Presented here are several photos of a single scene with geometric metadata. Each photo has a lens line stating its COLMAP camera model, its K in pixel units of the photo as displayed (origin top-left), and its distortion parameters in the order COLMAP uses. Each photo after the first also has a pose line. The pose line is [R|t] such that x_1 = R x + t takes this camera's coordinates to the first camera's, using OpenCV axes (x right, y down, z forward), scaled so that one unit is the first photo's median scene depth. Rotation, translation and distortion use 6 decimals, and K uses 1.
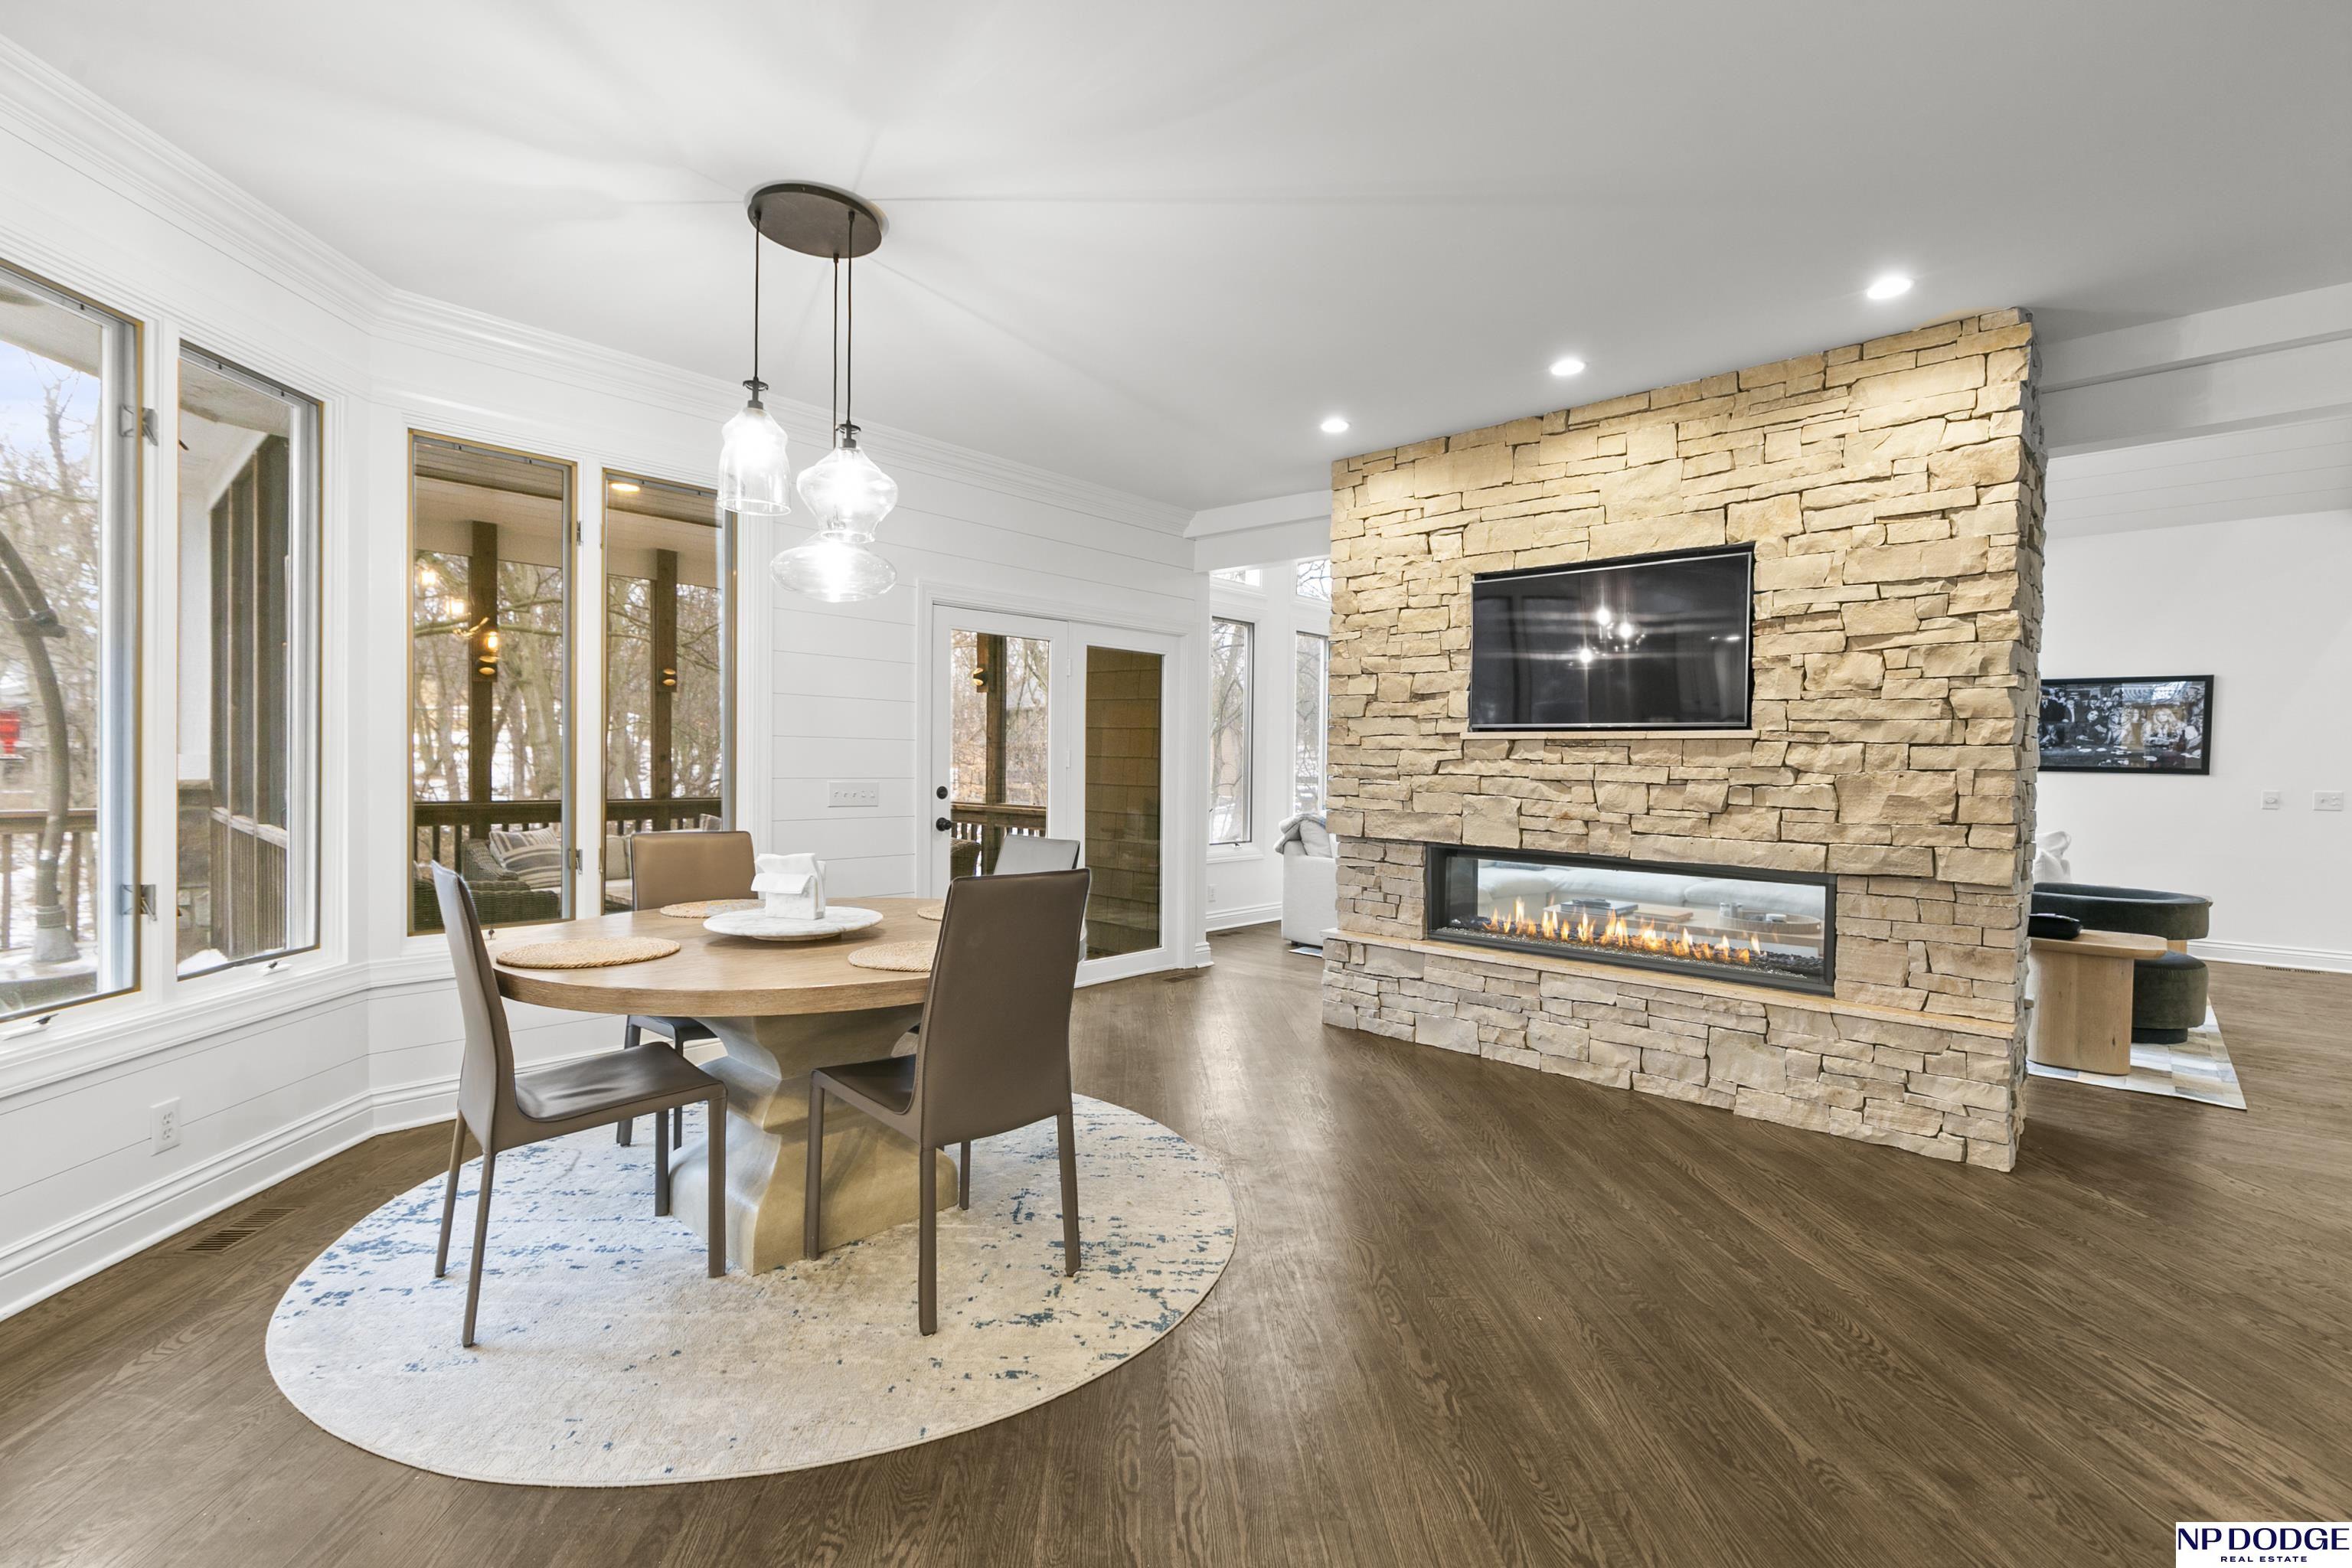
lens RADIAL K [[1050.8, 0, 1178.8], [0, 1050.8, 777.7], [0, 0, 1]] dist [0.002445, 0.000006]
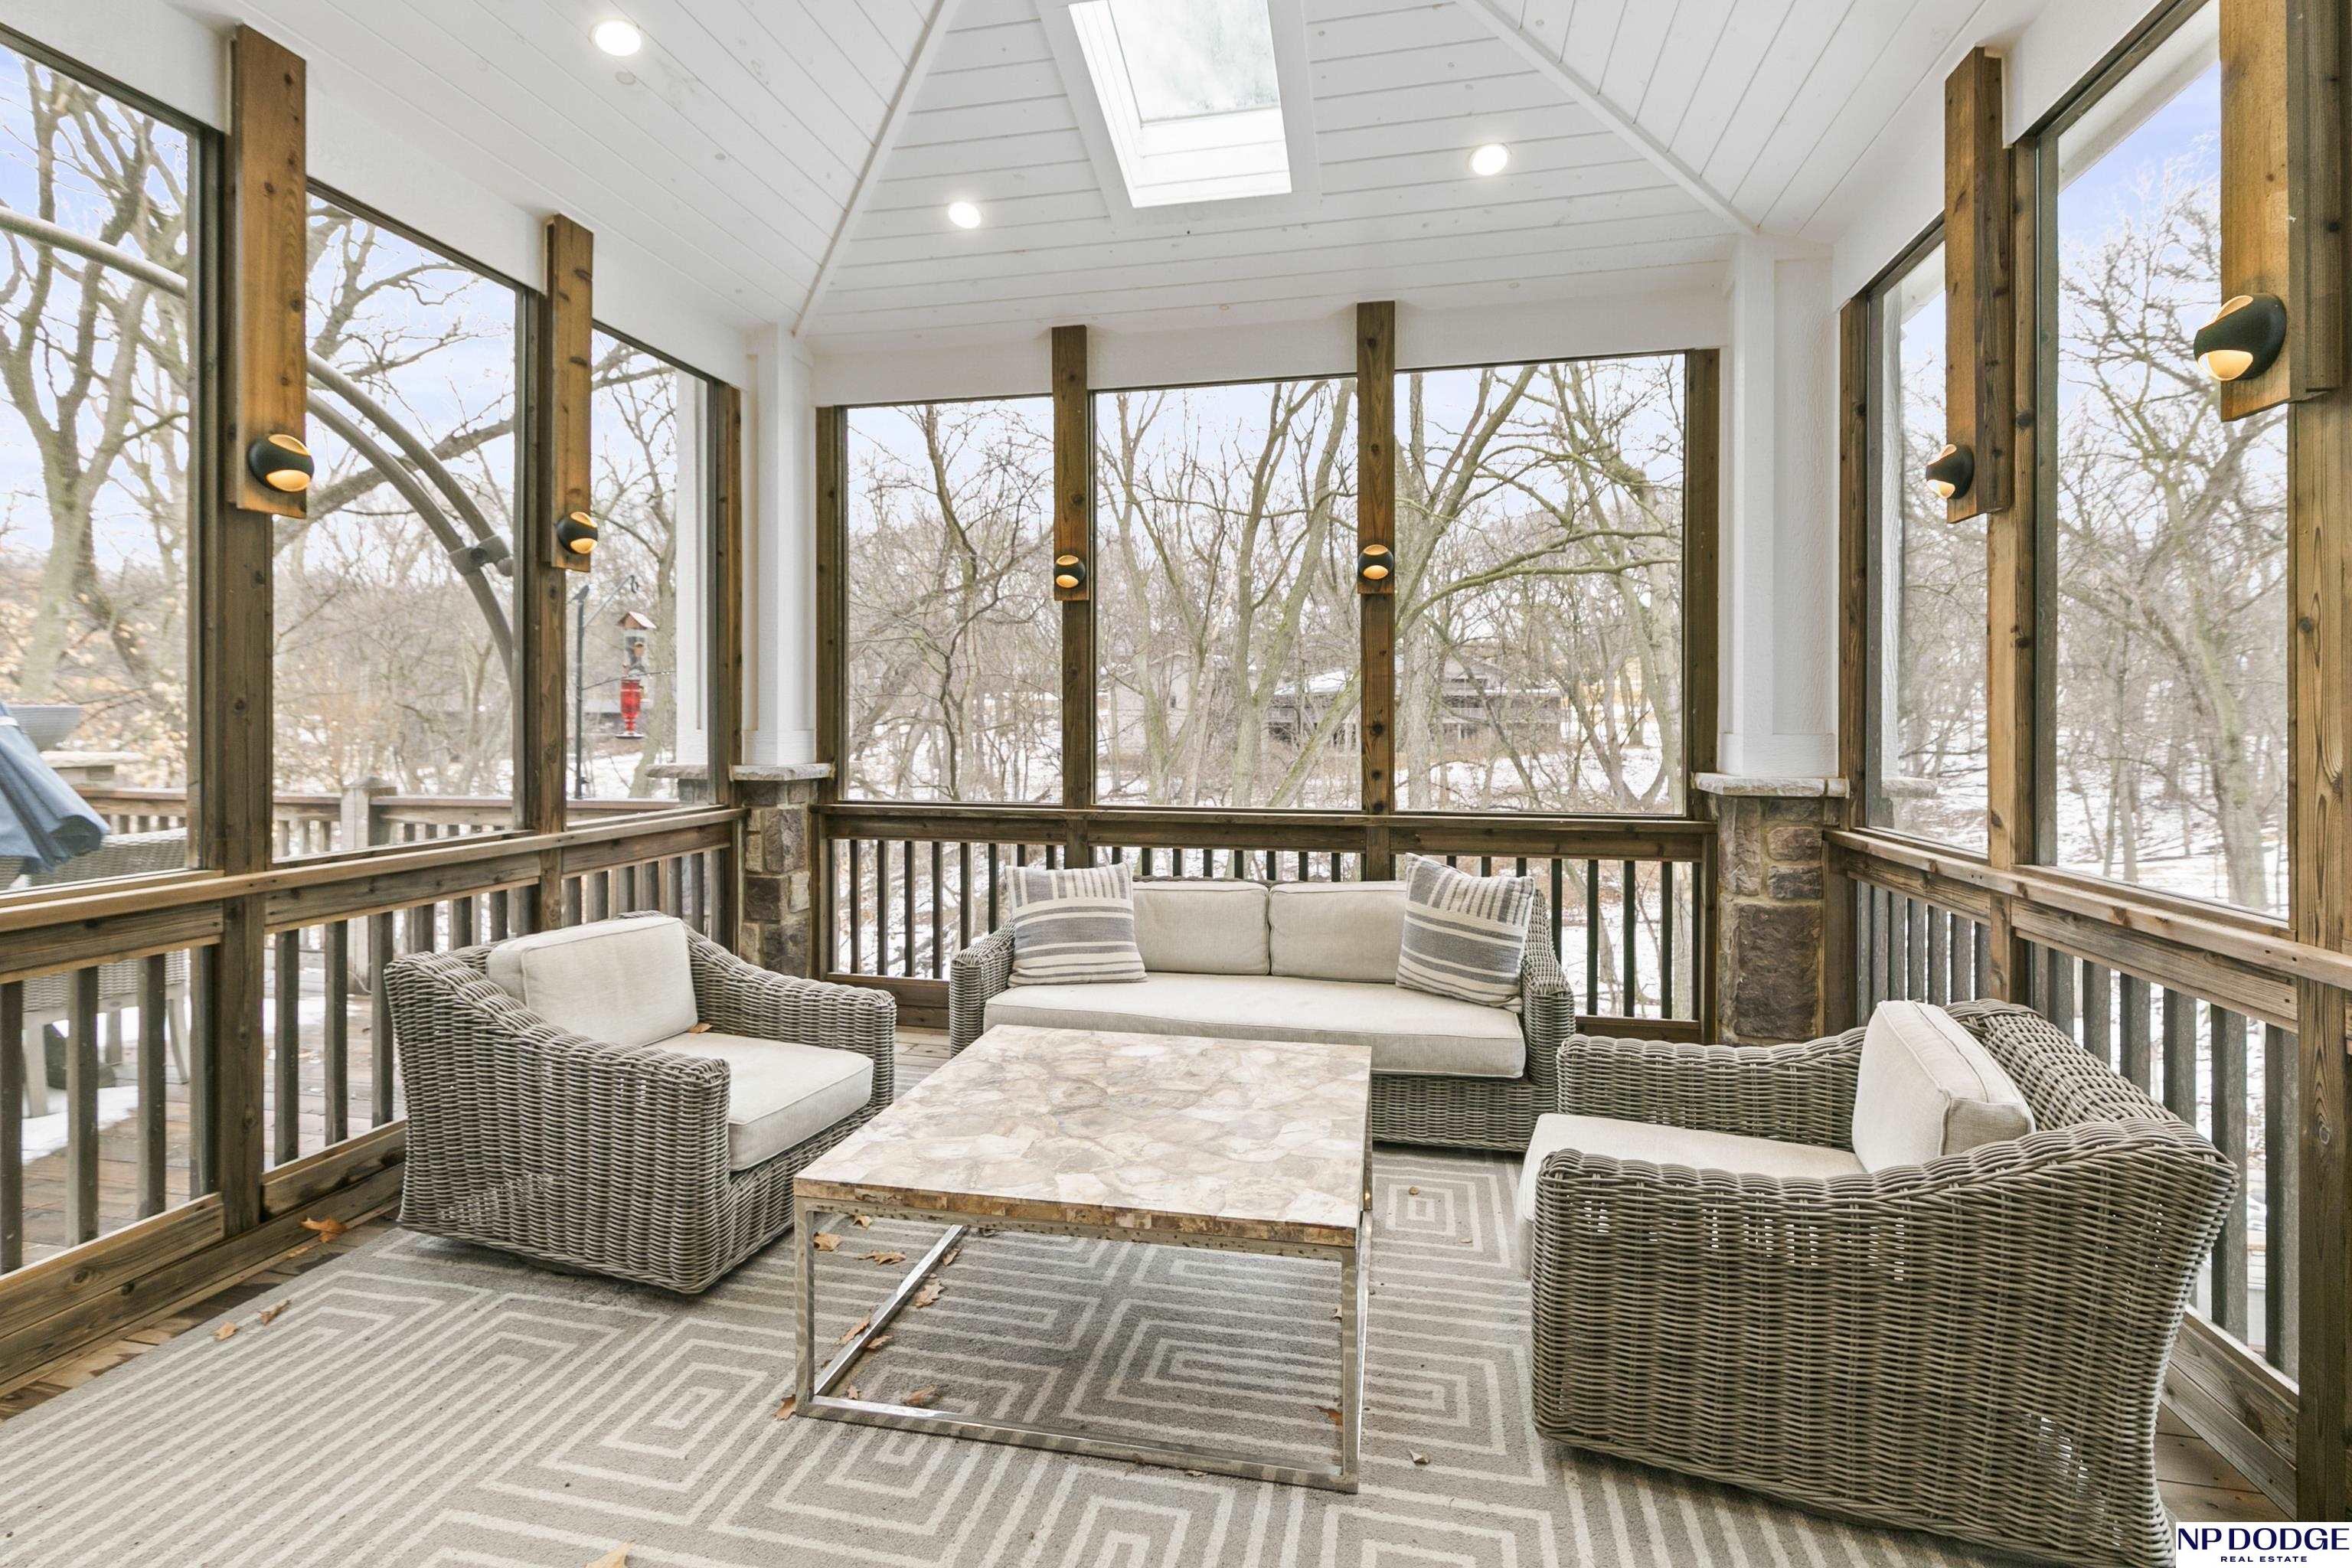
lens RADIAL K [[1071.8, 0, 1179.6], [0, 1071.8, 741.0], [0, 0, 1]] dist [0.006165, 0.000090]
pose [[0.497384, -0.012149, -0.867445, -0.098978], [-0.007183, 0.999810, -0.018121, -0.002934], [0.867501, 0.015244, 0.497202, 0.675858]]
